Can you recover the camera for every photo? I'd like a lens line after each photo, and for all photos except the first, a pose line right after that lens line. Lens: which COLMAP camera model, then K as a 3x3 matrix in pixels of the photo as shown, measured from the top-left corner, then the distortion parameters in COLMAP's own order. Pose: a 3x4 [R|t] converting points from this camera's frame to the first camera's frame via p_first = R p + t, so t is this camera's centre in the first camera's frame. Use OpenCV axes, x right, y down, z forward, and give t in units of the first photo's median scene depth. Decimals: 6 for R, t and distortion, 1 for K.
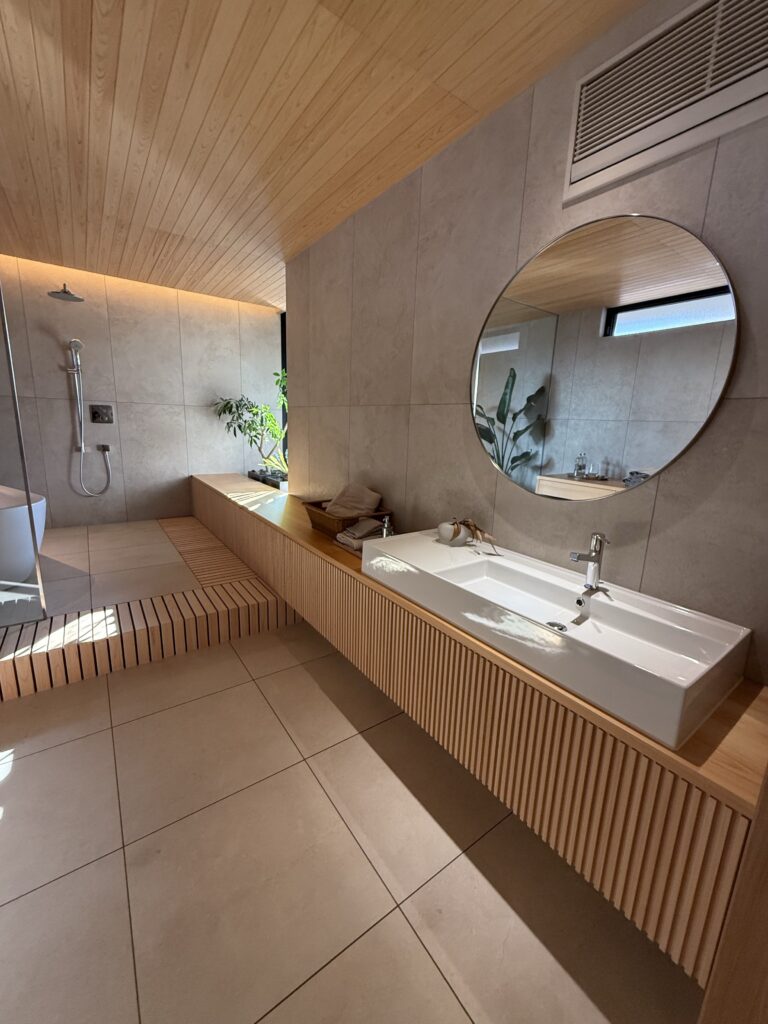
lens RADIAL K [[409.2, 0, 384.0], [0, 409.2, 512.0], [0, 0, 1]] dist [-0.000199, -0.000152]
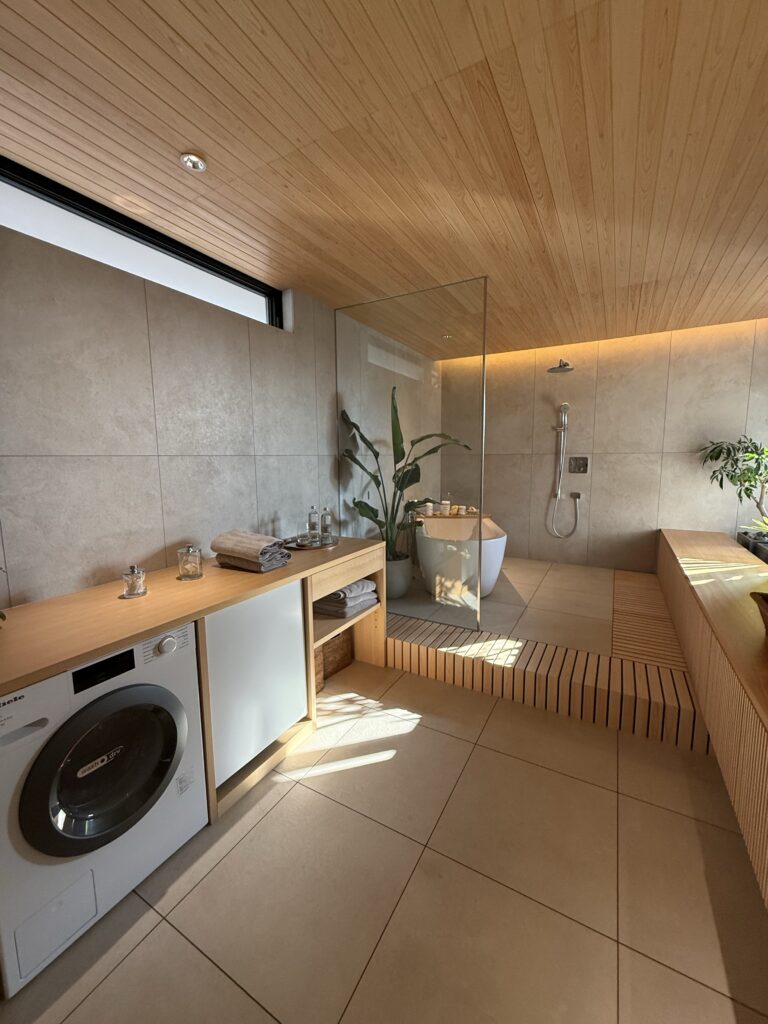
lens RADIAL K [[409.2, 0, 384.0], [0, 409.2, 512.0], [0, 0, 1]] dist [-0.000199, -0.000152]
pose [[0.416410, 0.079893, -0.905660, 0.106239], [-0.168180, 0.985709, 0.009628, -0.040881], [0.893486, 0.148305, 0.423896, 0.092203]]
